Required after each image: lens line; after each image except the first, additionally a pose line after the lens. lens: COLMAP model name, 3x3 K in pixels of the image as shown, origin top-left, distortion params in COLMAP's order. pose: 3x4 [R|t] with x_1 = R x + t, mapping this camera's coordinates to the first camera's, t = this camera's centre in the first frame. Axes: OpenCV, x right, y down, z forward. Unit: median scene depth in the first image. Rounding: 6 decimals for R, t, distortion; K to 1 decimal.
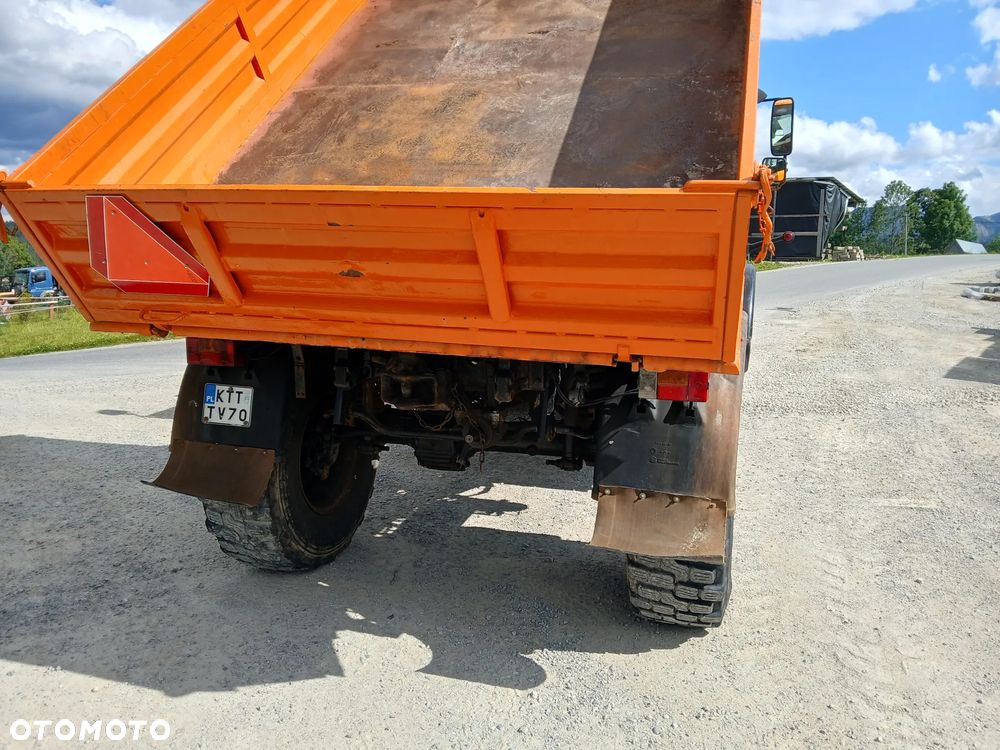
lens RADIAL K [[762.3, 0, 503.5], [0, 762.3, 370.3], [0, 0, 1]] dist [0.110857, -0.223483]
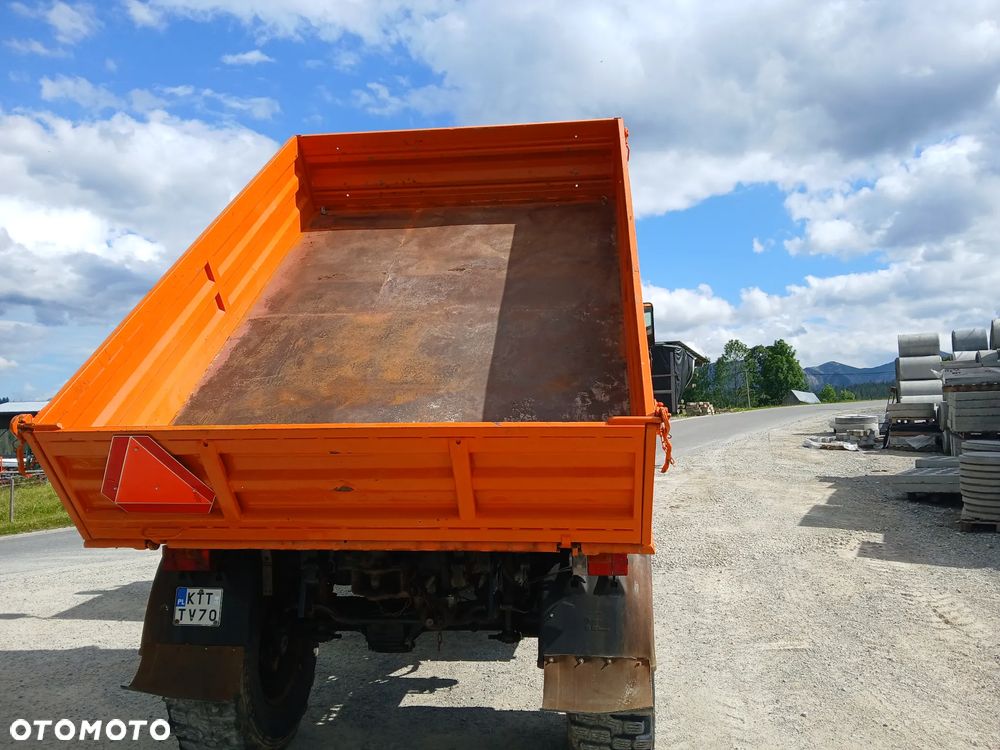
lens RADIAL K [[767.2, 0, 503.7], [0, 767.2, 372.1], [0, 0, 1]] dist [0.098968, -0.215345]
pose [[0.985123, -0.026900, 0.169729, -0.103352], [0.060485, 0.978750, -0.195936, -0.036094], [-0.160852, 0.203287, 0.965816, -0.181925]]
